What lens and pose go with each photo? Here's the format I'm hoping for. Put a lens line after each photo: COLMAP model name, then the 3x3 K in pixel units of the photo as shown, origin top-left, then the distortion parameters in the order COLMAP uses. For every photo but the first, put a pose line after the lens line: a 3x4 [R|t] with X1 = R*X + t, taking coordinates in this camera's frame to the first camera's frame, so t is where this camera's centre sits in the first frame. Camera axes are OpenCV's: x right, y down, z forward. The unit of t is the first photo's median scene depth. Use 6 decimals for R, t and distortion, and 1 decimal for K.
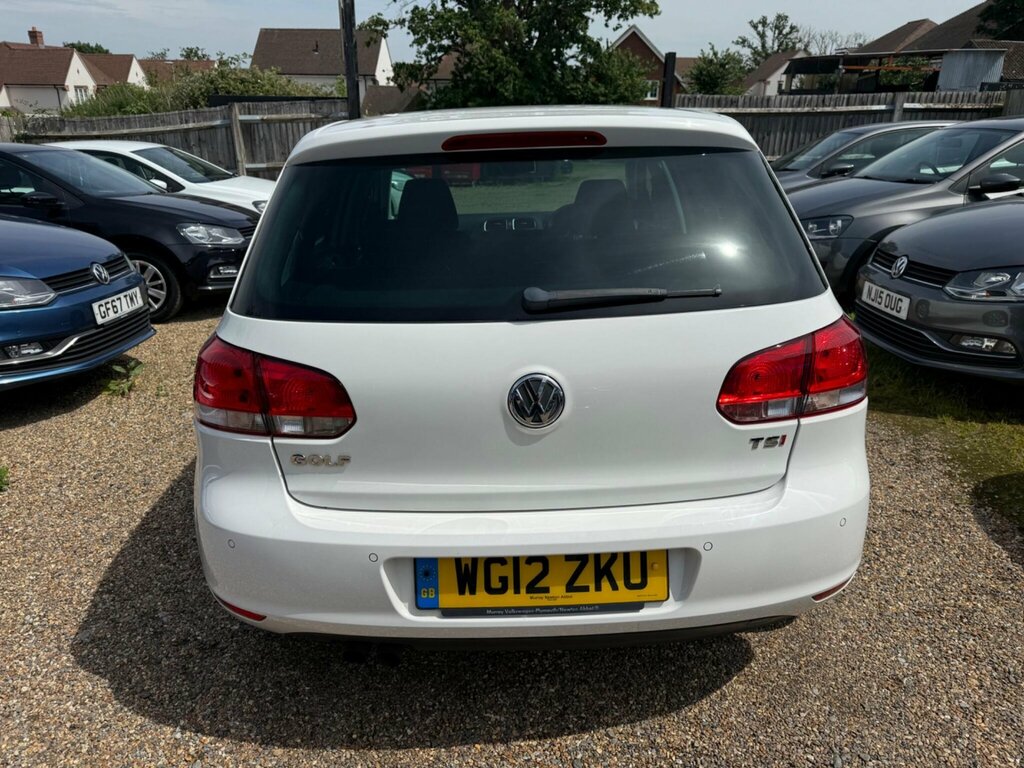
lens RADIAL K [[726.8, 0, 514.8], [0, 726.8, 386.1], [0, 0, 1]] dist [0.000218, -0.007737]
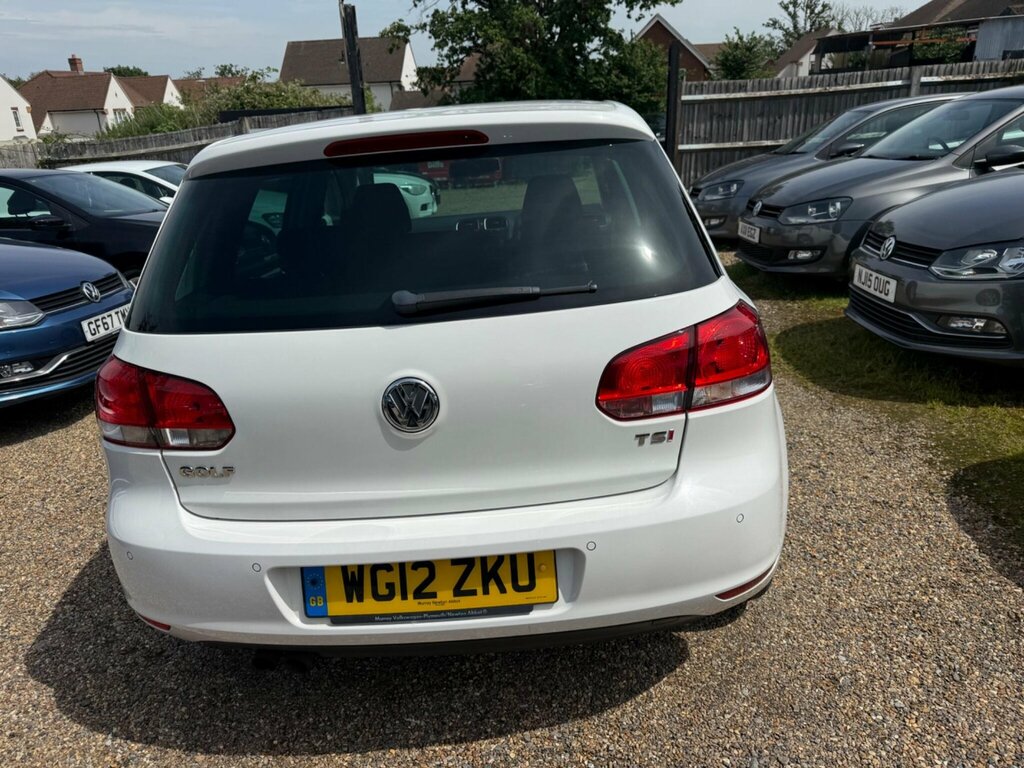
lens RADIAL K [[727.7, 0, 512.0], [0, 727.7, 384.0], [0, 0, 1]] dist [0.001632, -0.009533]
pose [[0.997559, -0.037325, -0.059009, 0.091727], [0.037295, 0.999303, -0.001607, -0.000705], [0.059028, -0.000597, 0.998256, 0.005404]]
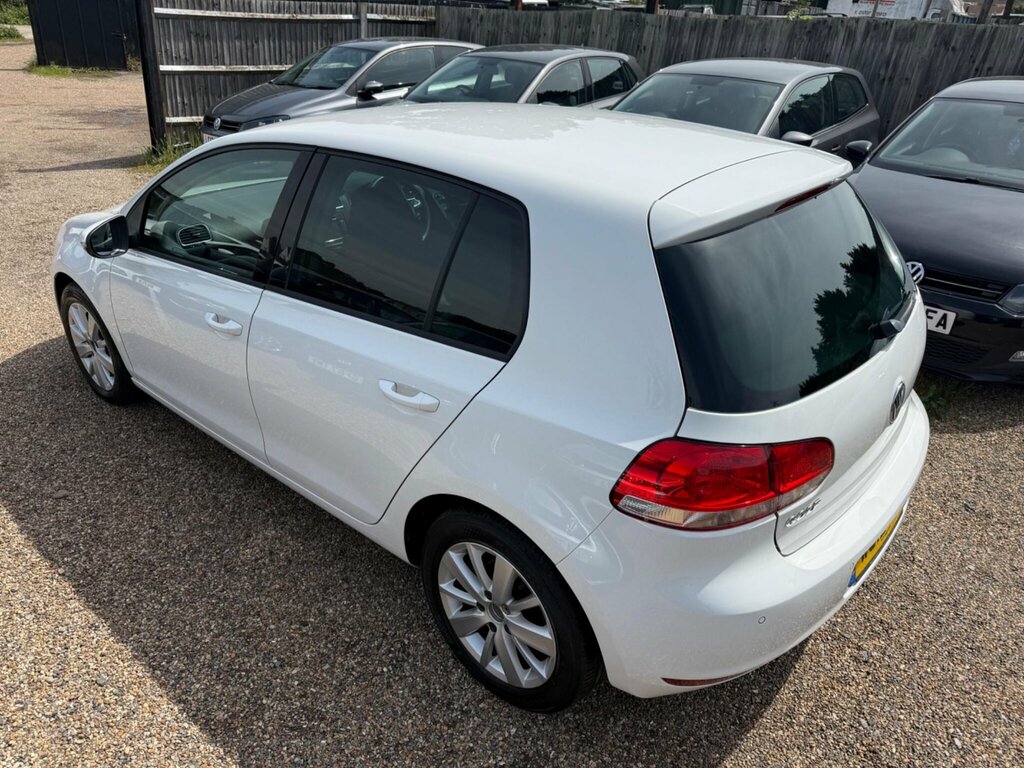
lens RADIAL K [[723.5, 0, 511.0], [0, 723.5, 384.6], [0, 0, 1]] dist [0.004078, -0.008137]
pose [[0.676331, -0.298589, 0.673366, -0.536726], [0.195144, 0.954124, 0.227081, -0.181459], [-0.710278, -0.022179, 0.703572, 0.224763]]
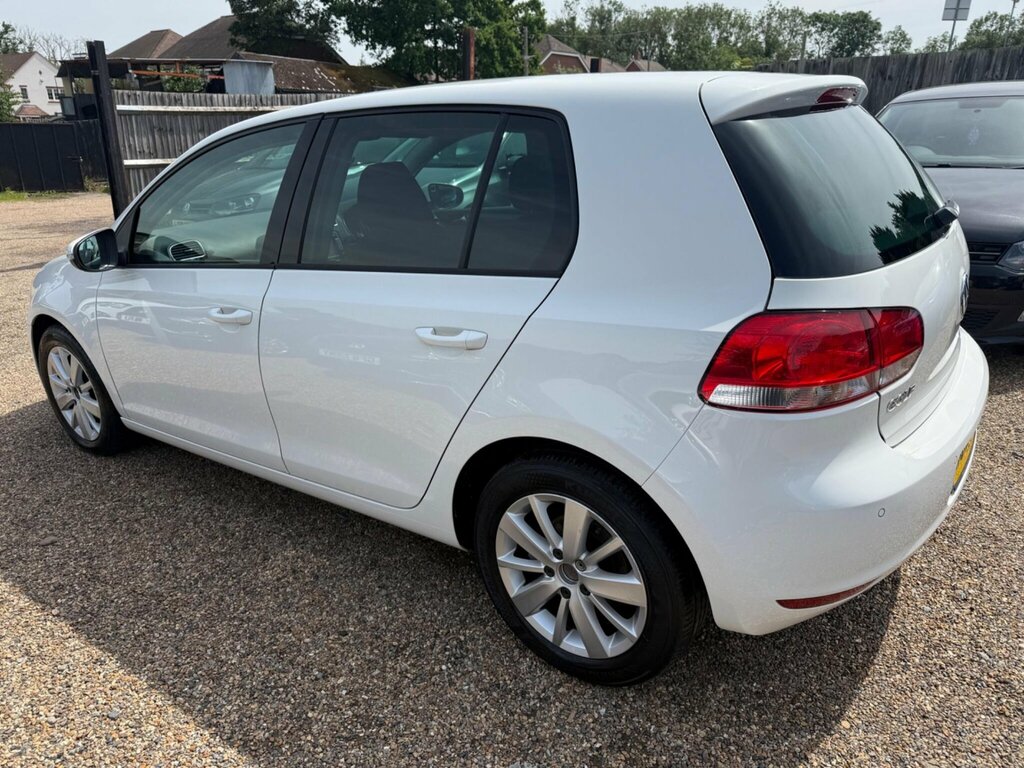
lens RADIAL K [[723.3, 0, 521.8], [0, 723.3, 383.9], [0, 0, 1]] dist [0.001021, -0.005406]
pose [[0.610352, -0.272878, 0.743645, -0.574343], [0.281239, 0.952280, 0.118607, -0.080643], [-0.740524, 0.136750, 0.657970, 0.301662]]
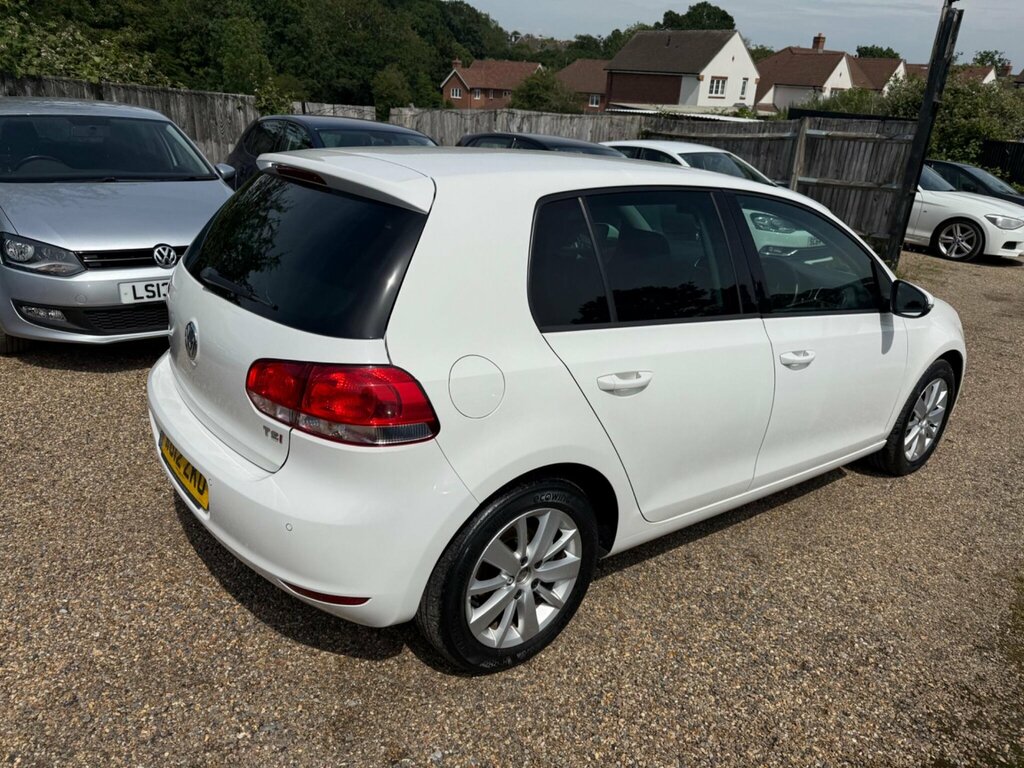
lens RADIAL K [[723.5, 0, 511.0], [0, 723.5, 384.6], [0, 0, 1]] dist [0.004078, -0.008137]
pose [[0.595425, 0.334401, -0.730510, 0.620326], [-0.337137, 0.929329, 0.150619, -0.138367], [0.729251, 0.156599, 0.666085, 0.197992]]
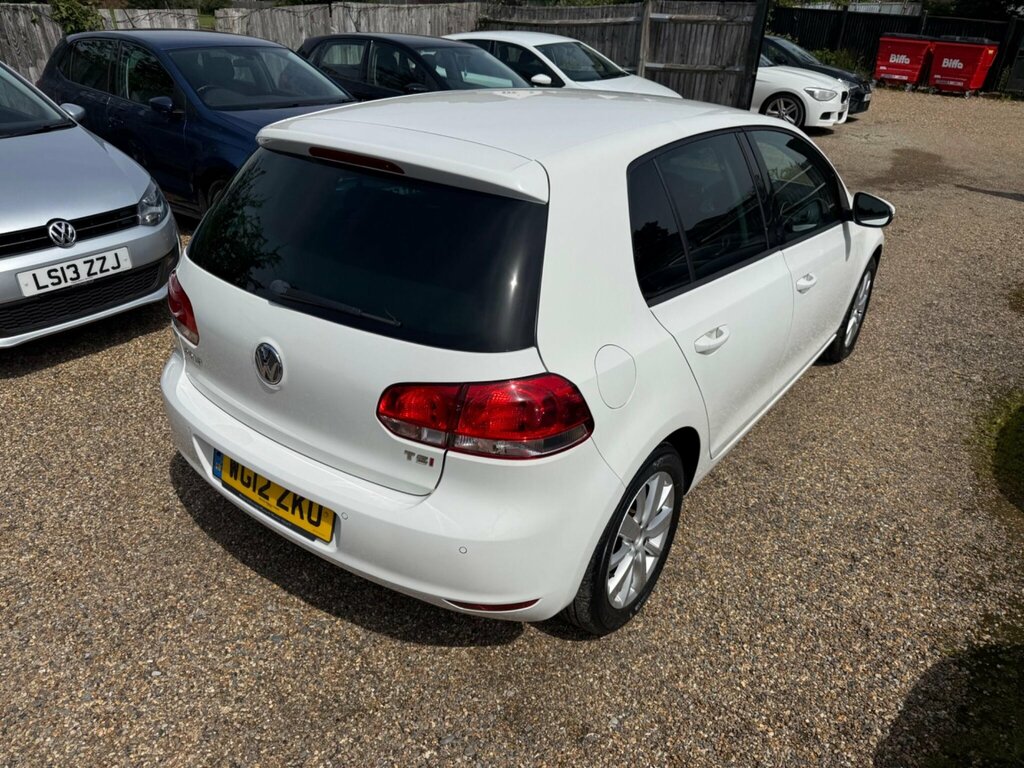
lens RADIAL K [[724.3, 0, 511.3], [0, 724.3, 381.5], [0, 0, 1]] dist [0.004854, -0.009716]
pose [[0.790290, 0.324188, -0.519946, 0.437073], [-0.246223, 0.945065, 0.215005, -0.139209], [0.561085, -0.041894, 0.826697, 0.056475]]
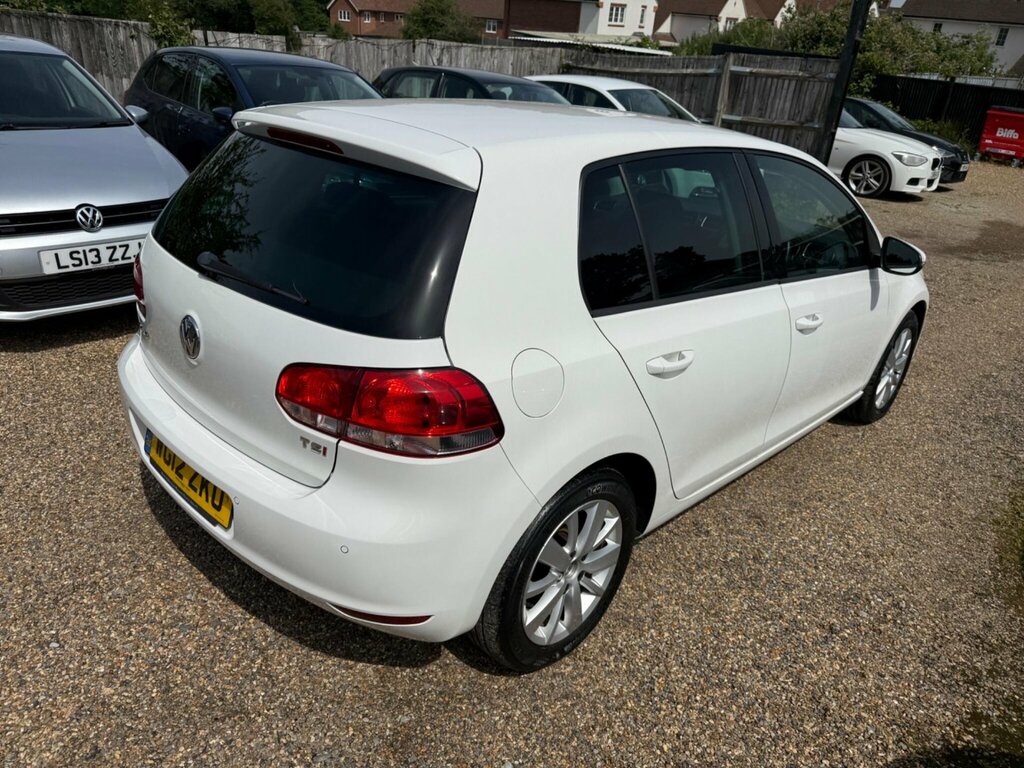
lens RADIAL K [[724.9, 0, 509.7], [0, 724.9, 384.8], [0, 0, 1]] dist [0.001381, -0.006269]
pose [[0.696478, 0.366509, -0.616919, 0.509017], [-0.321117, 0.928028, 0.188807, -0.133485], [0.641717, 0.066603, 0.764044, 0.148927]]
